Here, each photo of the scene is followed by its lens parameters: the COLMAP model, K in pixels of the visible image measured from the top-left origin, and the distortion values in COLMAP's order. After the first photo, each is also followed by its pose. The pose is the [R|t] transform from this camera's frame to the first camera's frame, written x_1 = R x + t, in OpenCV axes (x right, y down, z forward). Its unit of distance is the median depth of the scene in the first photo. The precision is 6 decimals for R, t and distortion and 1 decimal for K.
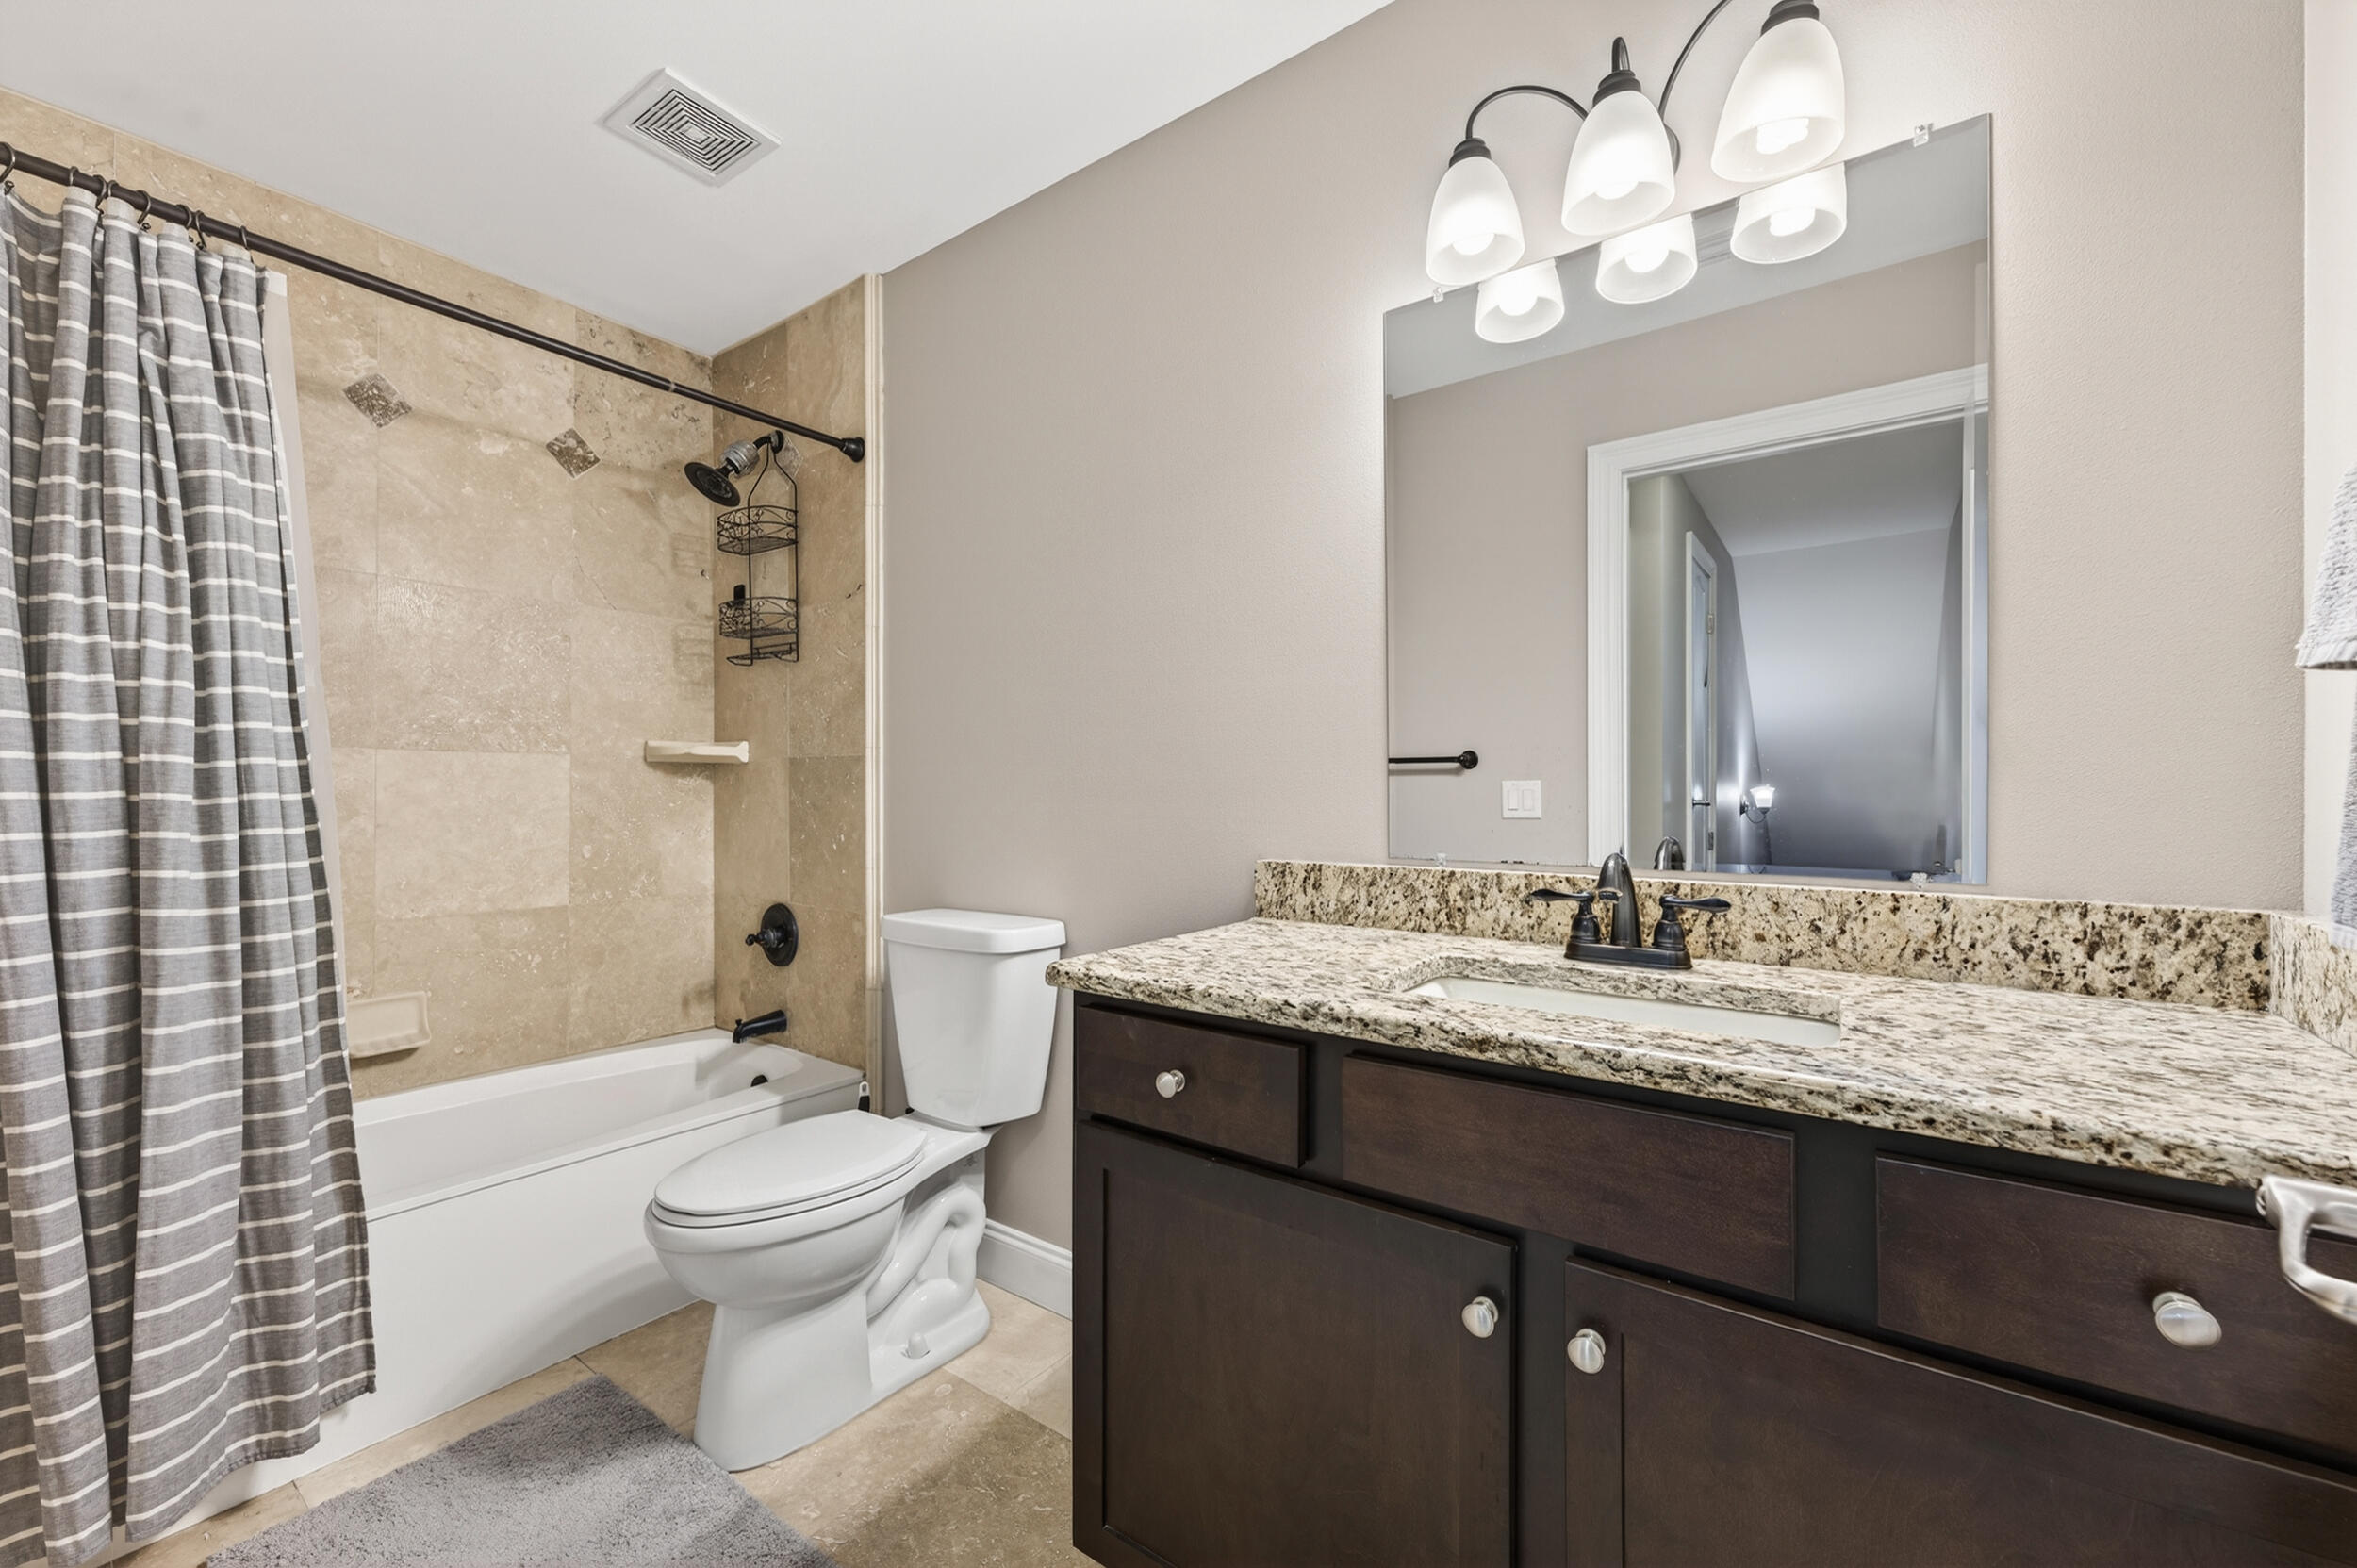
lens RADIAL K [[933.4, 0, 1179.4], [0, 933.4, 797.3], [0, 0, 1]] dist [-0.009677, 0.005307]
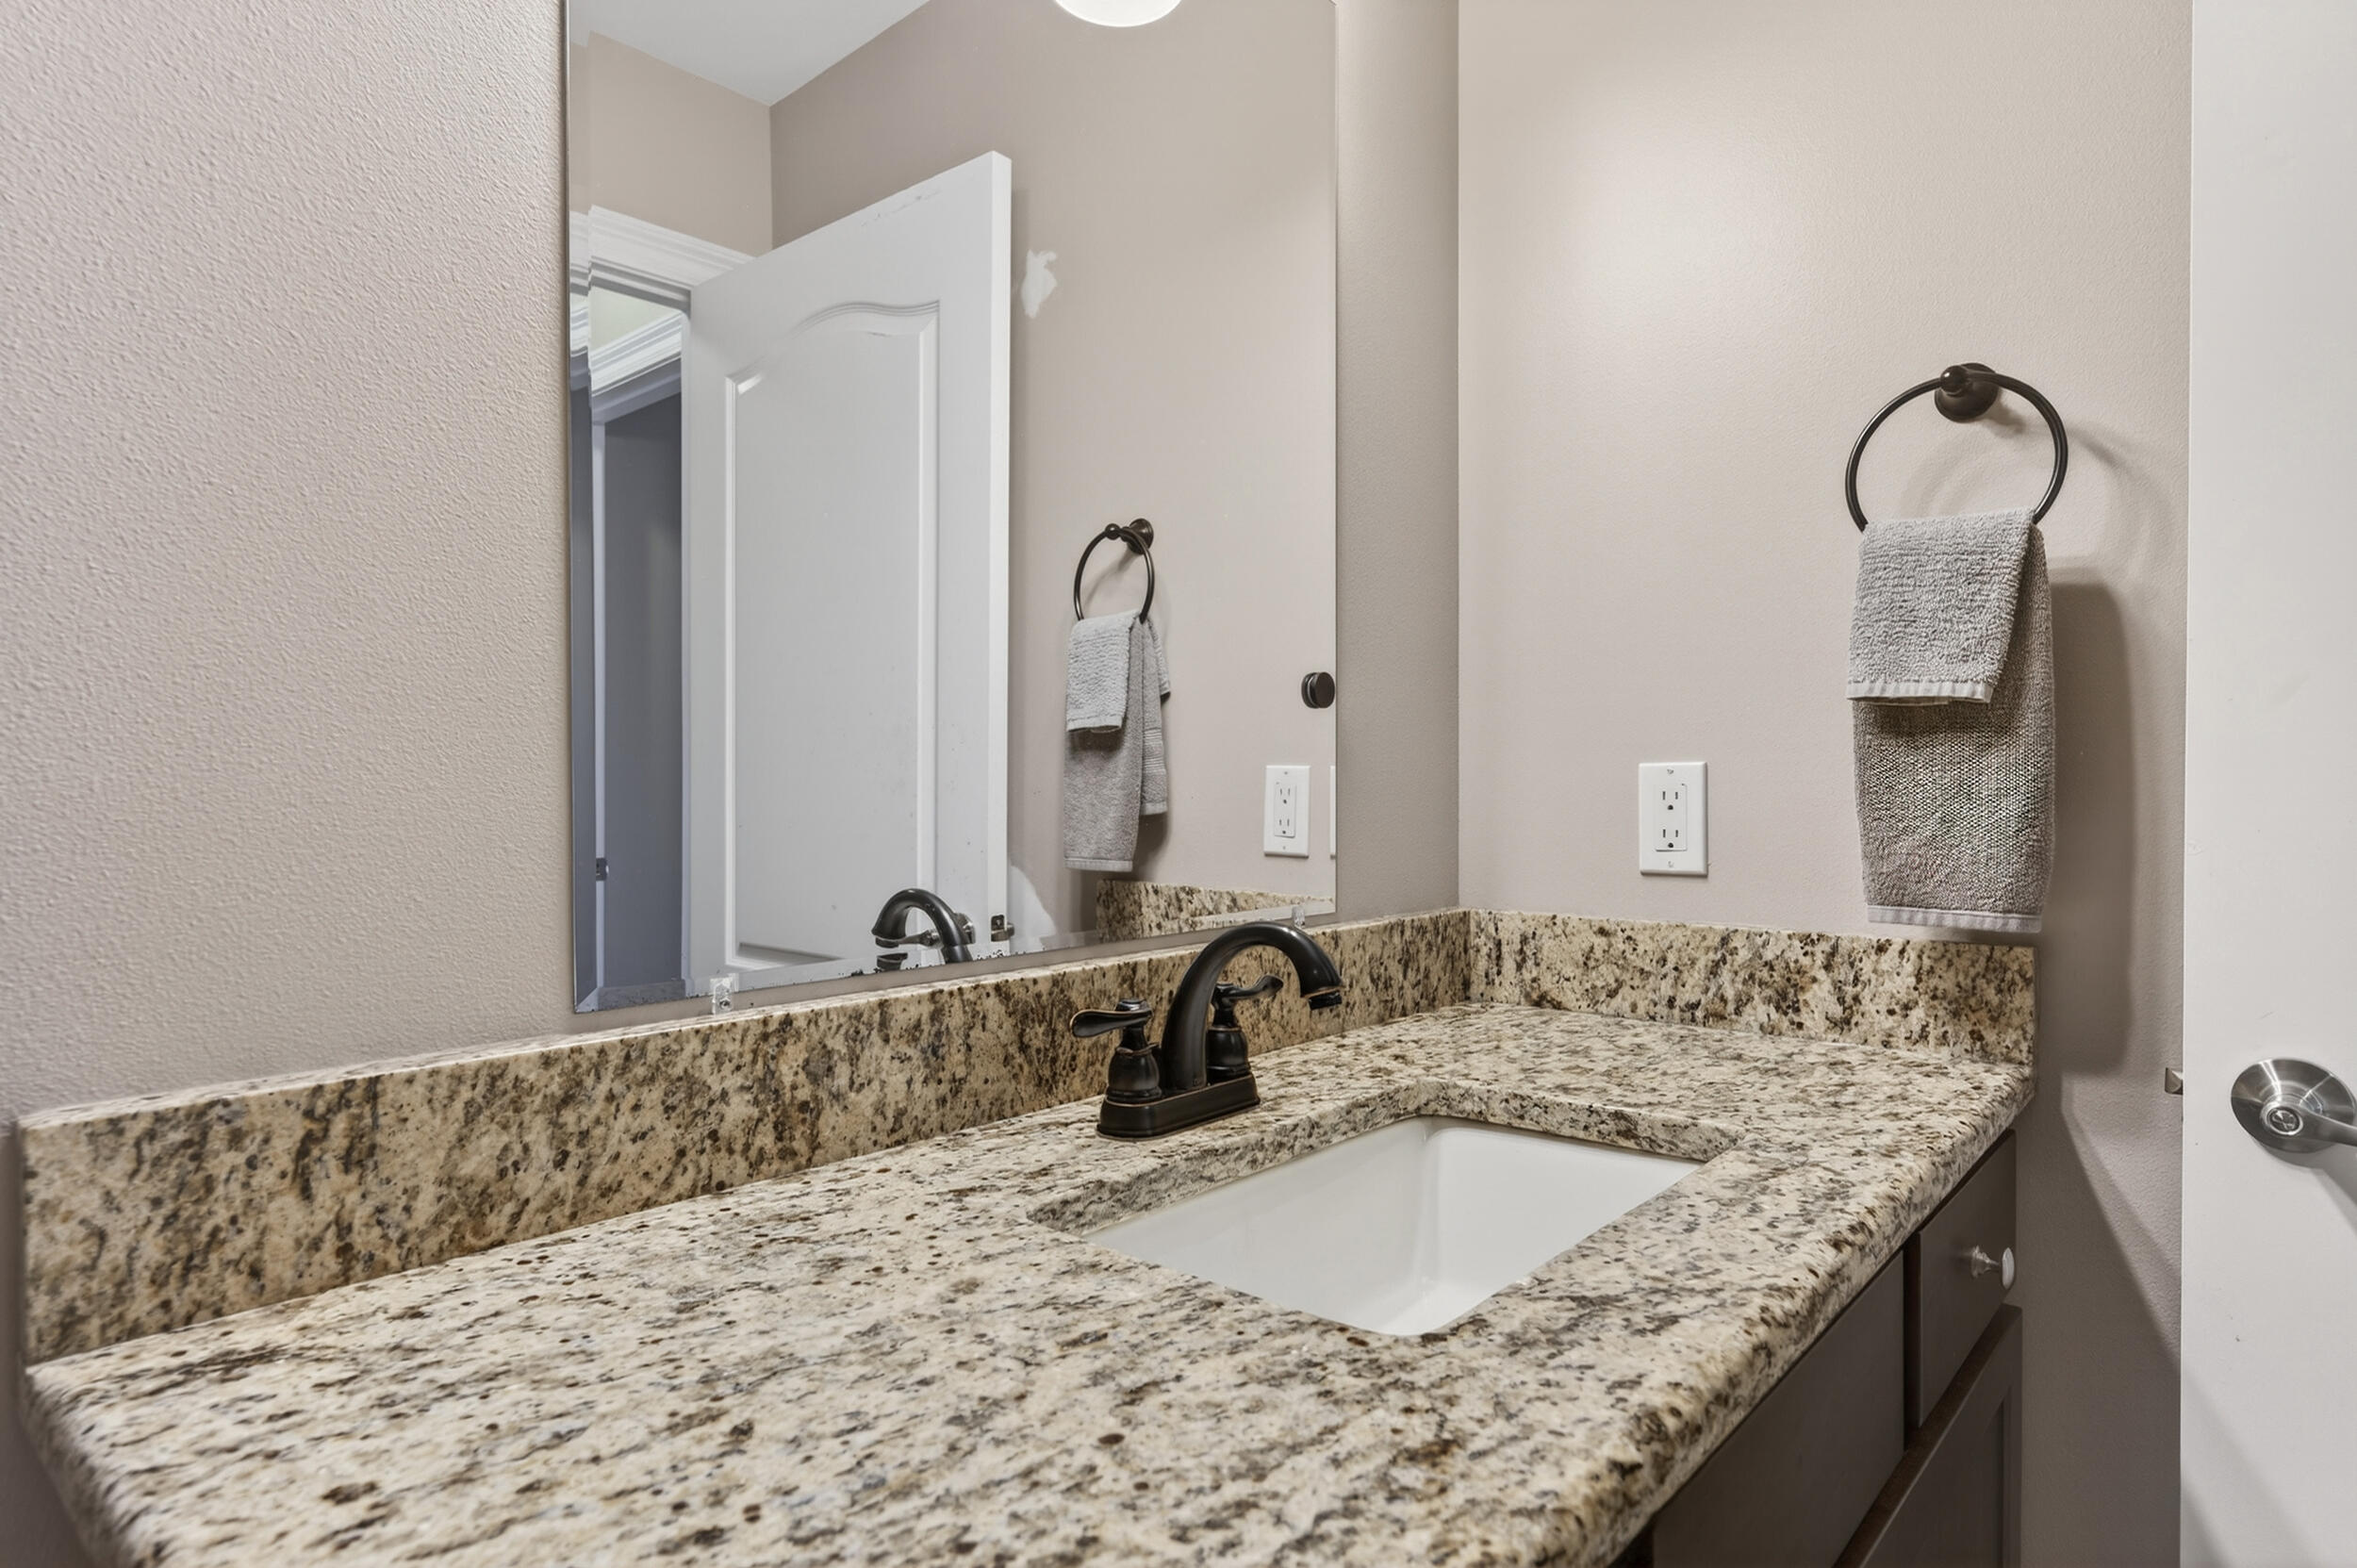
lens RADIAL K [[1309.8, 0, 1179.7], [0, 1309.8, 785.1], [0, 0, 1]] dist [-0.015910, 0.000340]
pose [[0.089408, -0.004153, 0.995986, -0.258020], [0.012010, 0.999923, 0.003092, -0.020899], [-0.995923, 0.011685, 0.089451, 0.779690]]
